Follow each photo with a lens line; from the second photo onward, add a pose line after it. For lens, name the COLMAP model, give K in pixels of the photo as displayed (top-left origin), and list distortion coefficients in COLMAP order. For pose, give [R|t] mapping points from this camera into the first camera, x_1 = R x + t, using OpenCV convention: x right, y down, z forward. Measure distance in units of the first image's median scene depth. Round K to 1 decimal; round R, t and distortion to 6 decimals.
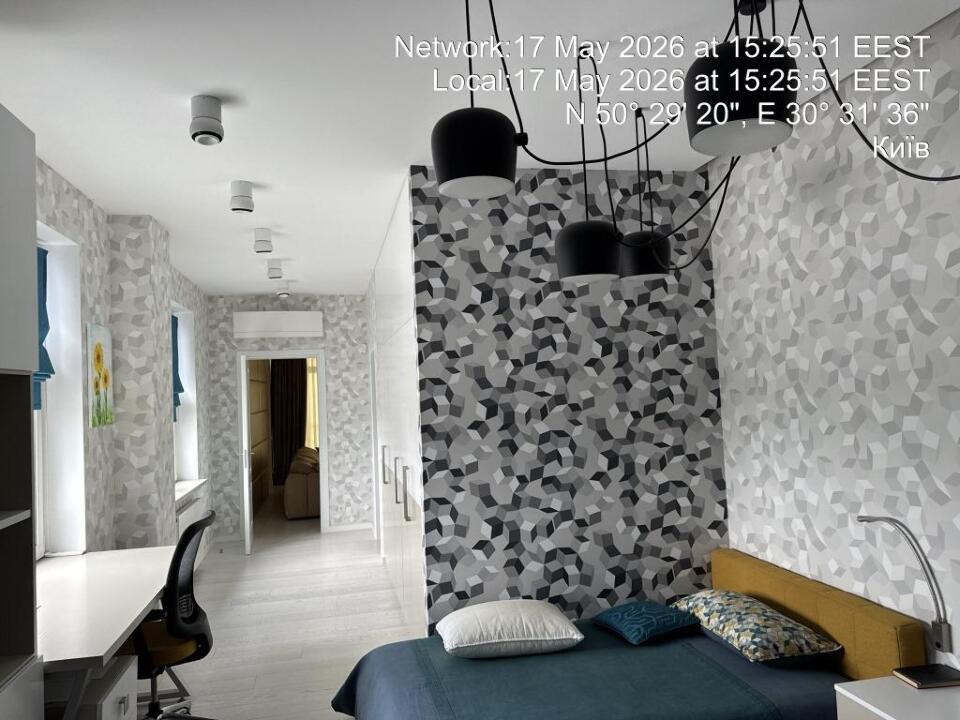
lens RADIAL K [[694.0, 0, 479.3], [0, 694.0, 358.6], [0, 0, 1]] dist [0.087266, -0.004219]
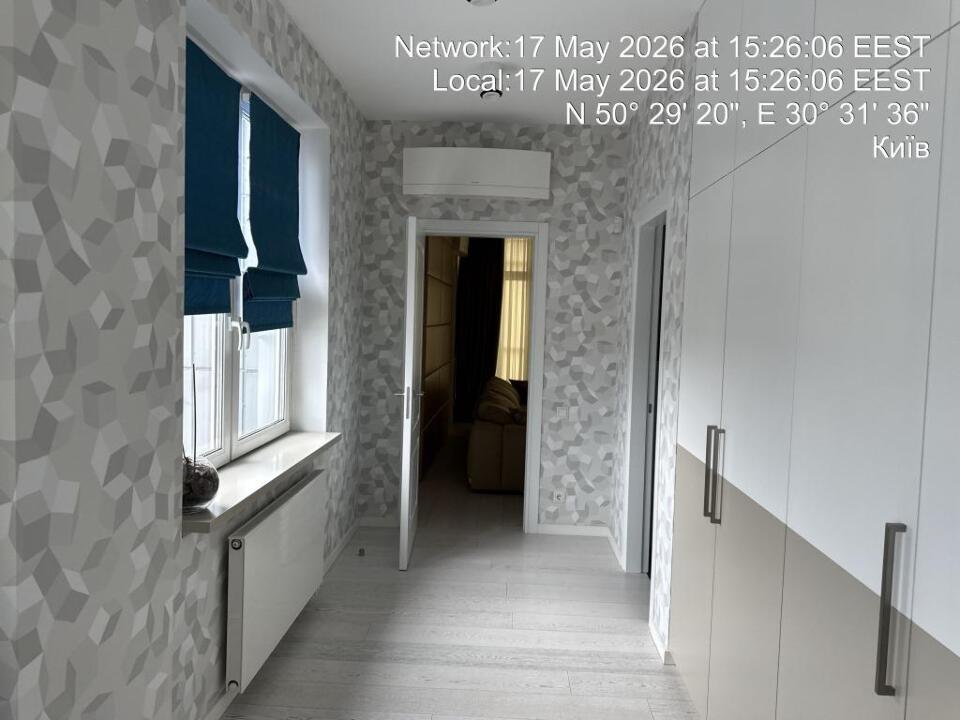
lens RADIAL K [[694.0, 0, 481.0], [0, 694.0, 362.8], [0, 0, 1]] dist [0.087266, -0.004219]
pose [[0.964770, 0.090461, -0.247055, -0.125393], [-0.062484, 0.990946, 0.118839, 0.036336], [0.255568, -0.099215, 0.961687, 0.428021]]
